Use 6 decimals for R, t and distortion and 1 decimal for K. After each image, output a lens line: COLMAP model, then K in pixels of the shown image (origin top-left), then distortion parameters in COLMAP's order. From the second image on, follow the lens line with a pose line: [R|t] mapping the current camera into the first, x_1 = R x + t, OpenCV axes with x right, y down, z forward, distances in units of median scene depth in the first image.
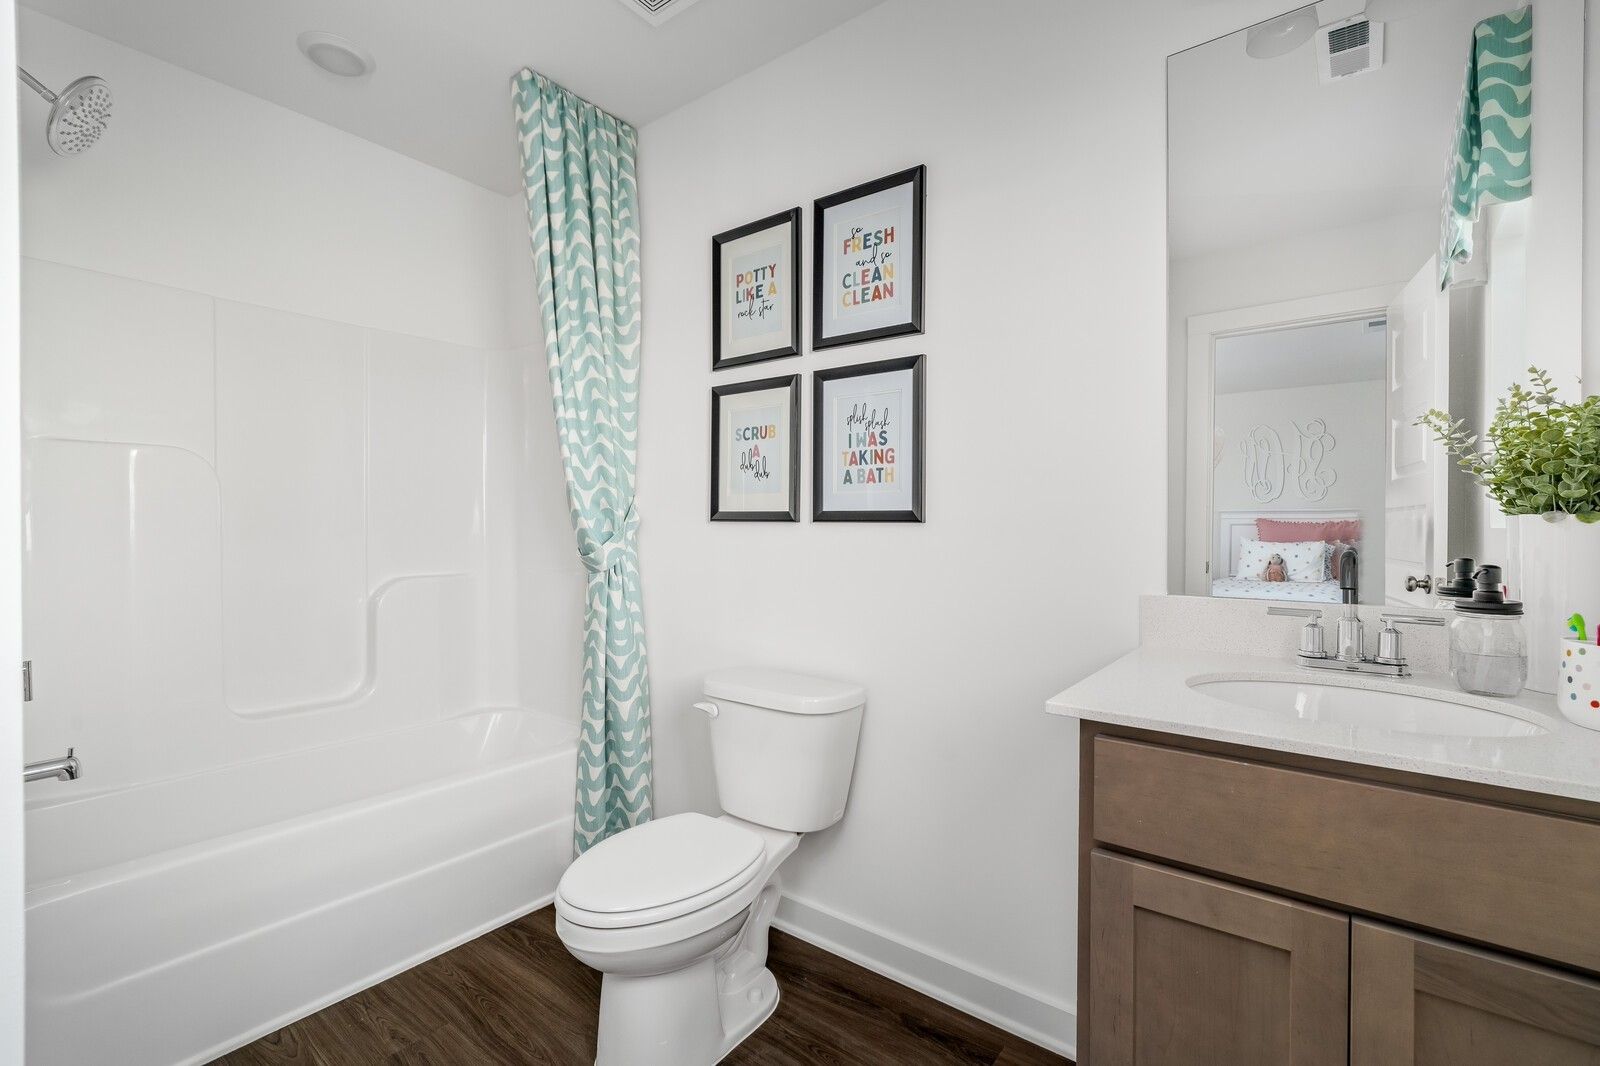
lens RADIAL K [[741.9, 0, 796.1], [0, 741.9, 531.6], [0, 0, 1]] dist [-0.020225, 0.002179]
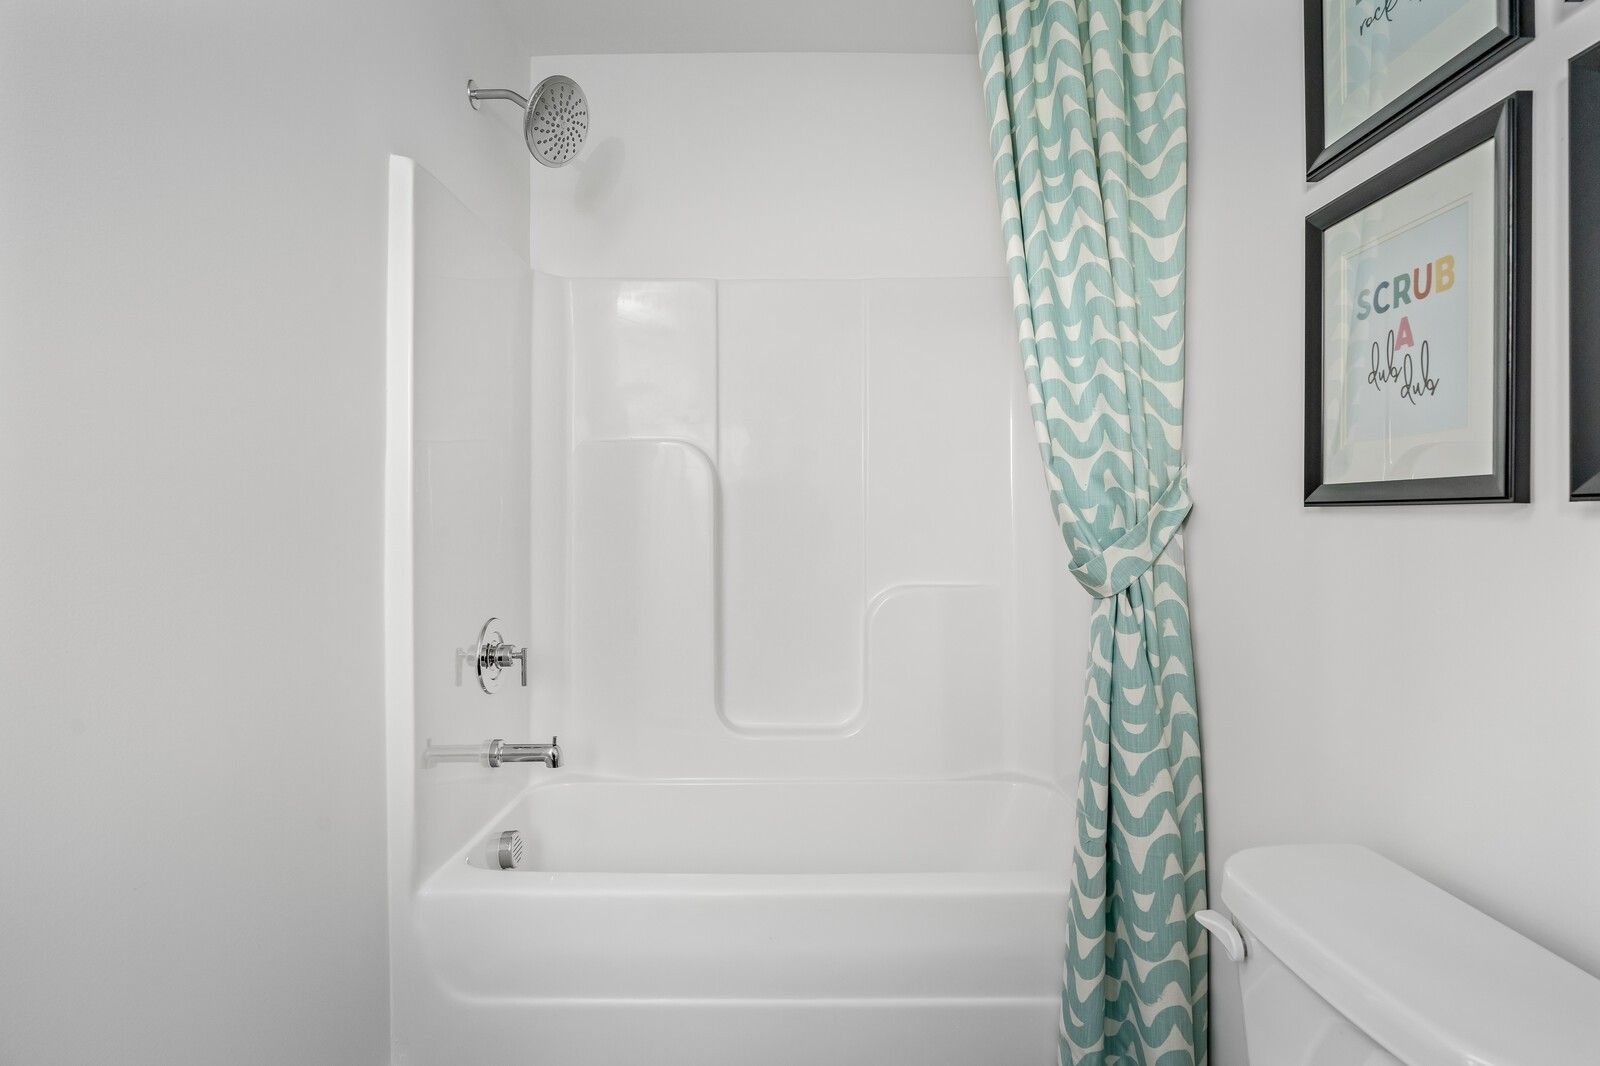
lens RADIAL K [[795.8, 0, 804.4], [0, 795.8, 523.2], [0, 0, 1]] dist [-0.014999, 0.002960]
pose [[0.613725, -0.002337, -0.789517, 0.081360], [-0.002113, 0.999987, -0.004603, -0.000543], [0.789517, 0.004493, 0.613712, 0.440811]]
